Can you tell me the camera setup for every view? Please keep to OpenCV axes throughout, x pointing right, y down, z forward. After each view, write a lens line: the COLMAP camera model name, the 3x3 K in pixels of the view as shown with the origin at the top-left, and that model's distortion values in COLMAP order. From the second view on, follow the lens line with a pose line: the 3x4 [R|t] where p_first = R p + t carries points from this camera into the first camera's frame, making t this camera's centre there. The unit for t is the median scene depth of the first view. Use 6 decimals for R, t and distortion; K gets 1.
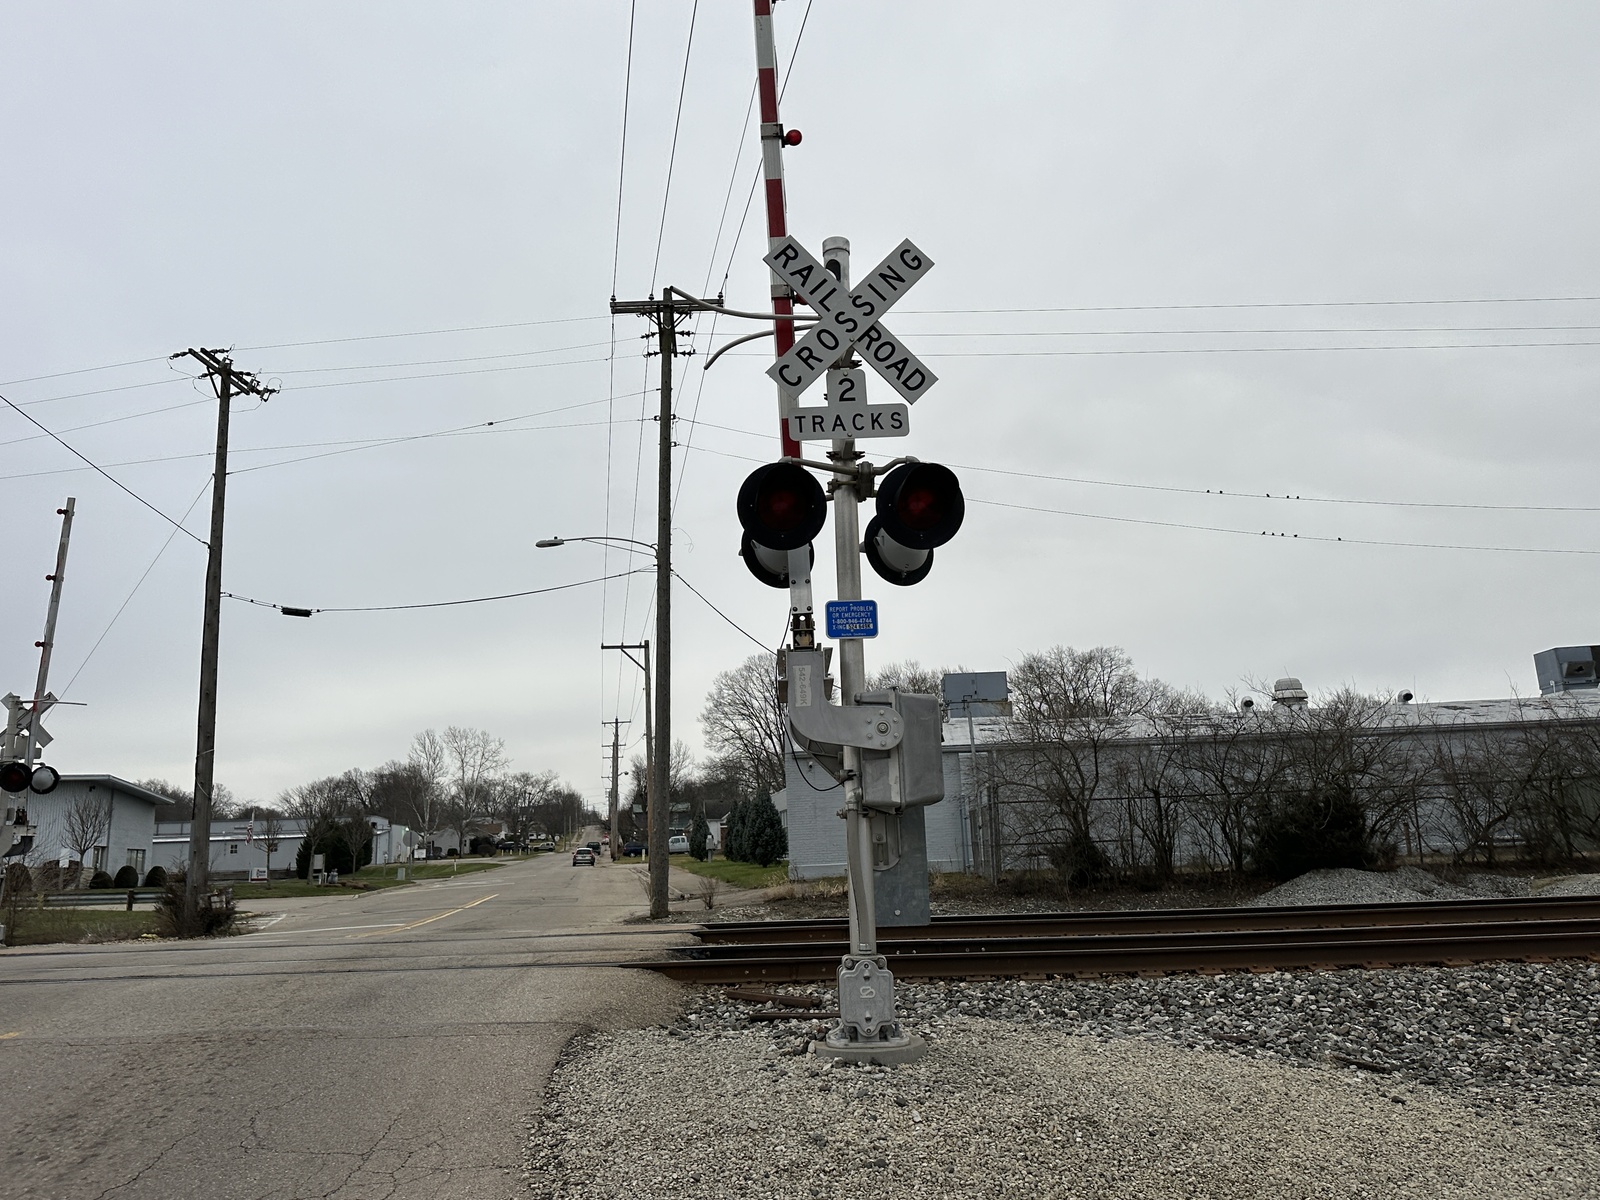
lens RADIAL K [[1179.8, 0, 802.3], [0, 1179.8, 579.4], [0, 0, 1]] dist [0.137379, -0.194541]
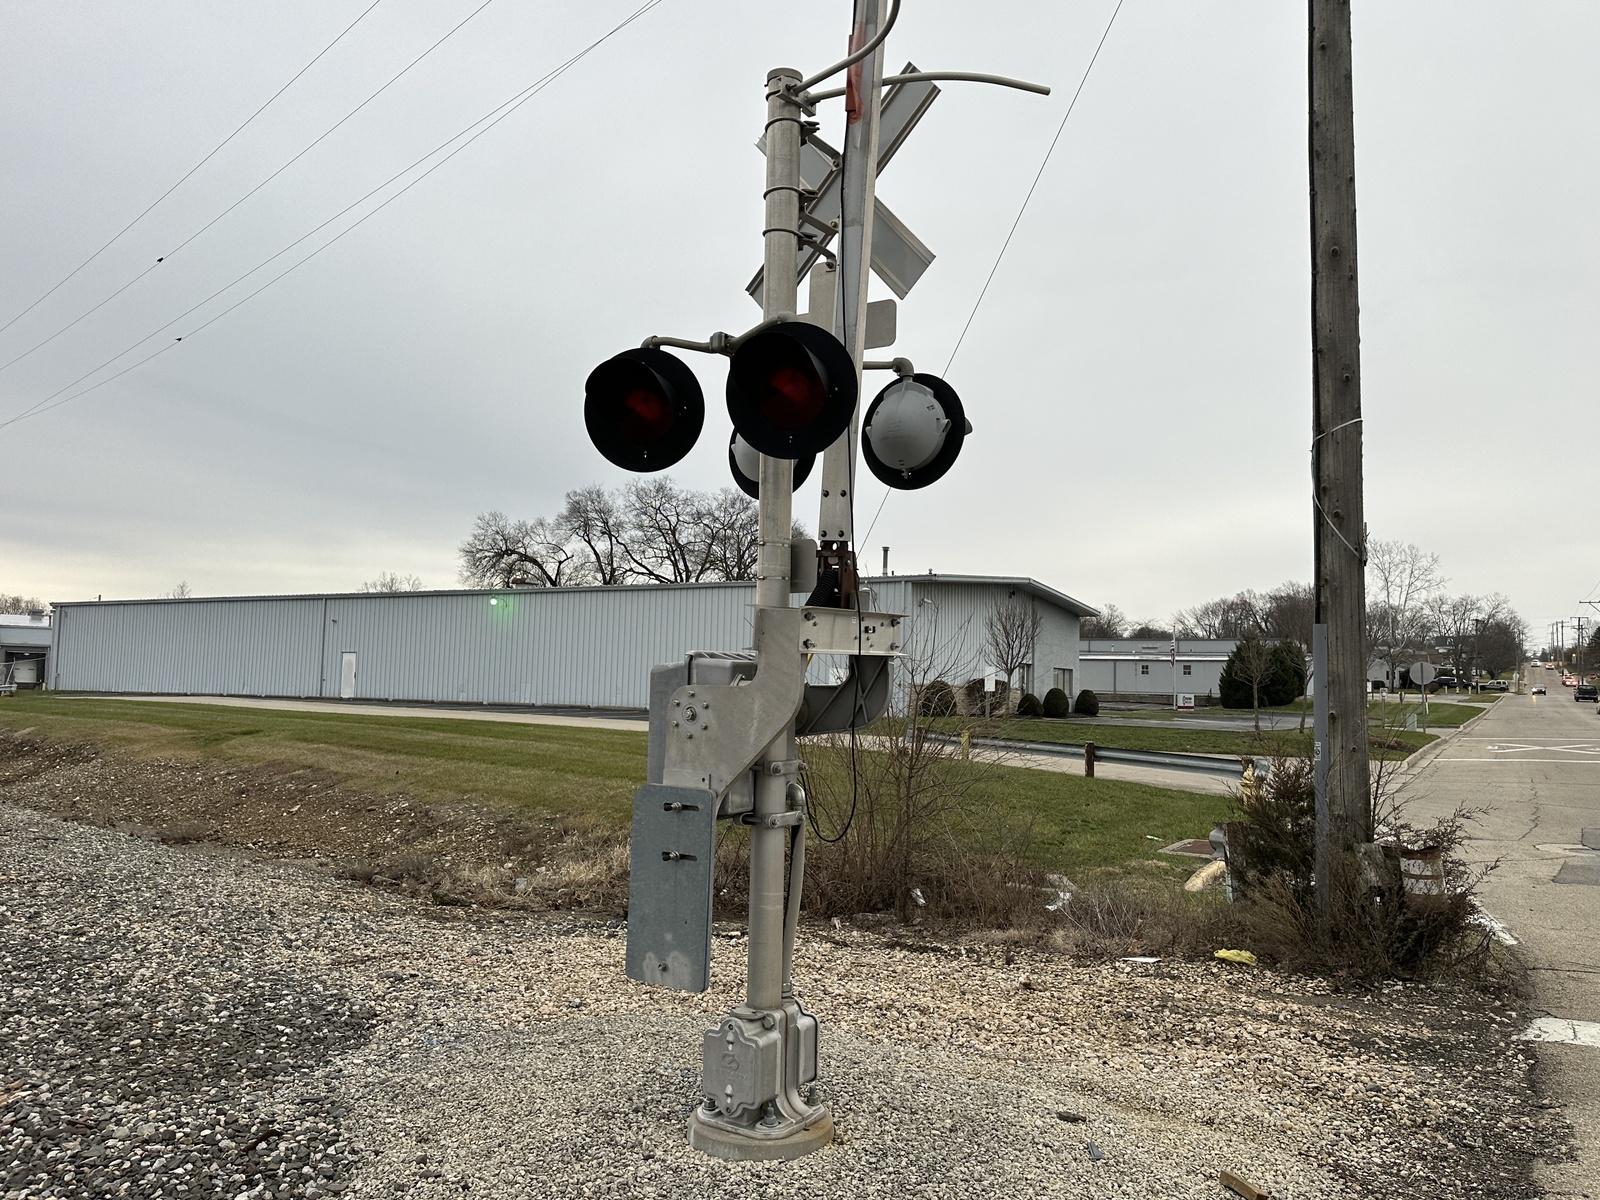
lens RADIAL K [[1179.8, 0, 802.3], [0, 1179.8, 579.4], [0, 0, 1]] dist [0.137379, -0.194541]
pose [[0.770271, -0.005743, -0.637691, -0.401316], [0.096808, 0.989424, 0.108024, 0.136660], [0.630326, -0.144941, 0.762680, 0.650749]]
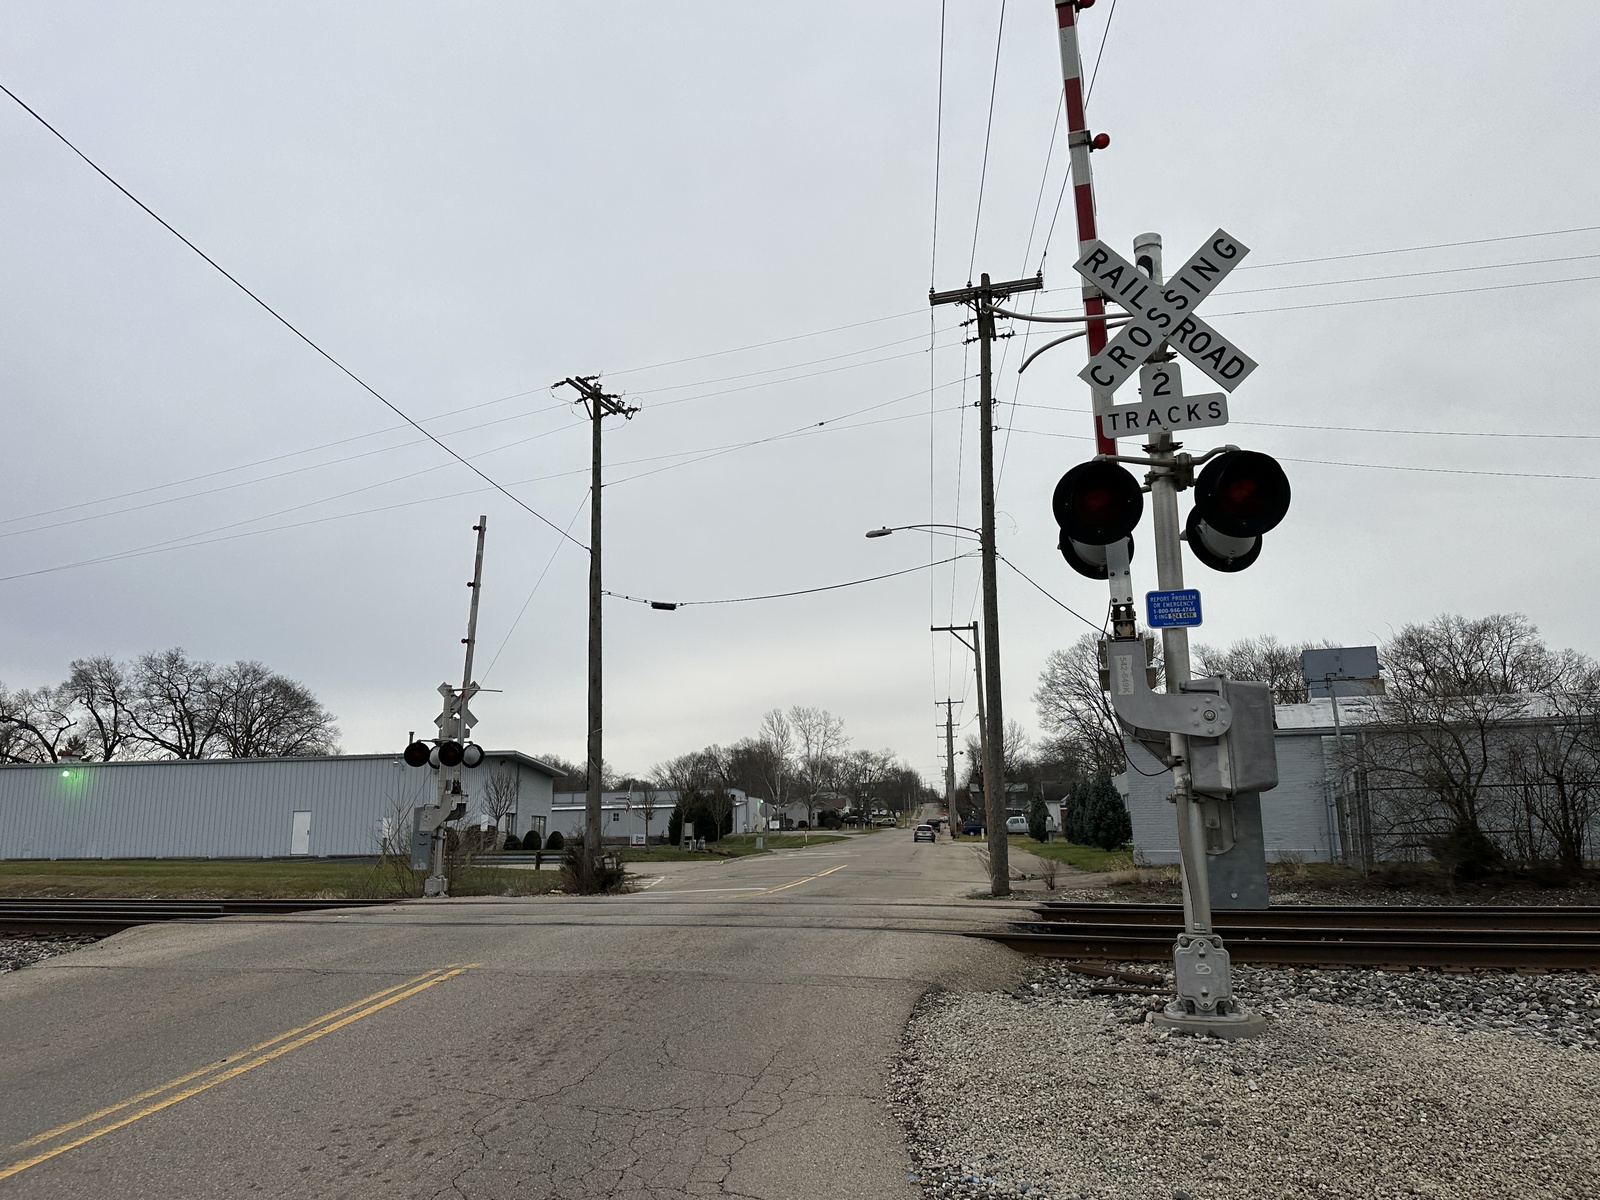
lens RADIAL K [[1179.8, 0, 802.3], [0, 1179.8, 579.4], [0, 0, 1]] dist [0.137379, -0.194541]
pose [[0.961639, -0.036130, -0.271927, 0.004676], [0.040764, 0.999104, 0.011410, -0.005317], [0.271271, -0.022057, 0.962250, -0.026182]]
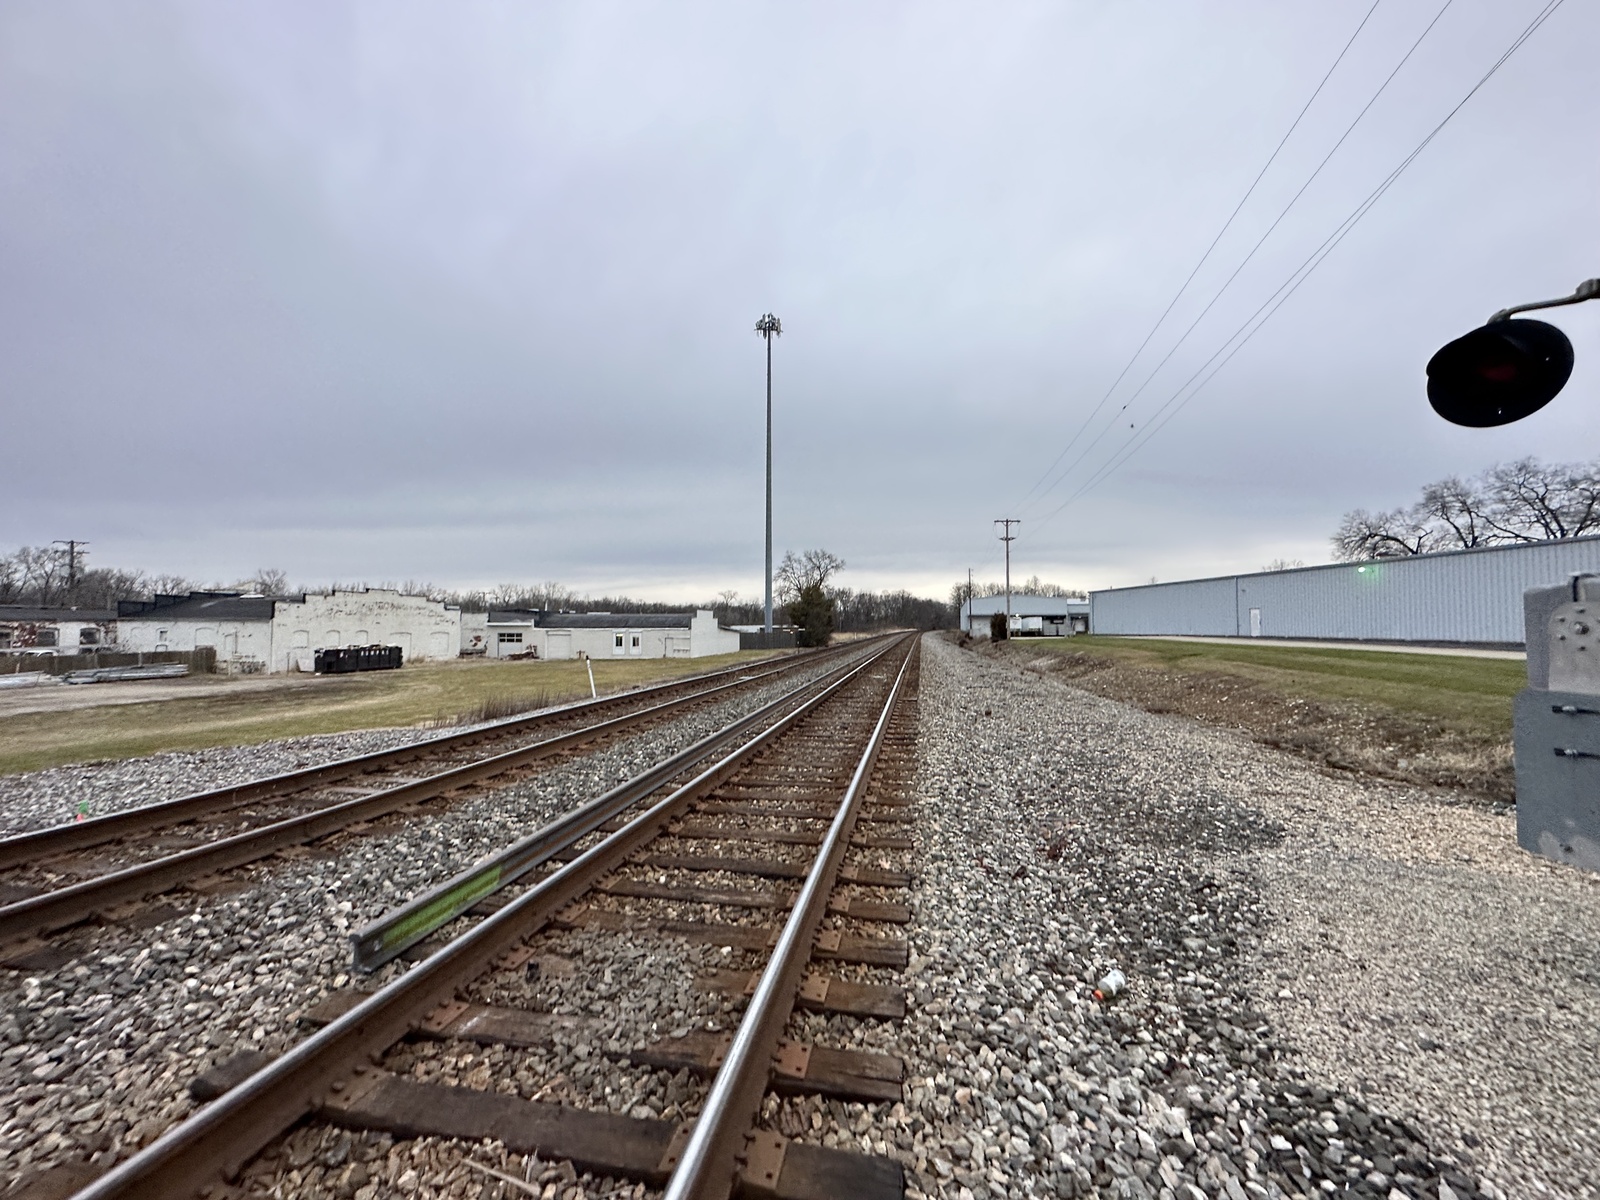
lens RADIAL K [[635.0, 0, 816.6], [0, 635.0, 606.0], [0, 0, 1]] dist [-0.001426, 0.000436]
pose [[-0.086443, -0.000289, -0.996257, -0.415058], [0.234214, 0.971967, -0.020604, 0.144679], [0.968334, -0.235119, -0.083952, 0.662607]]
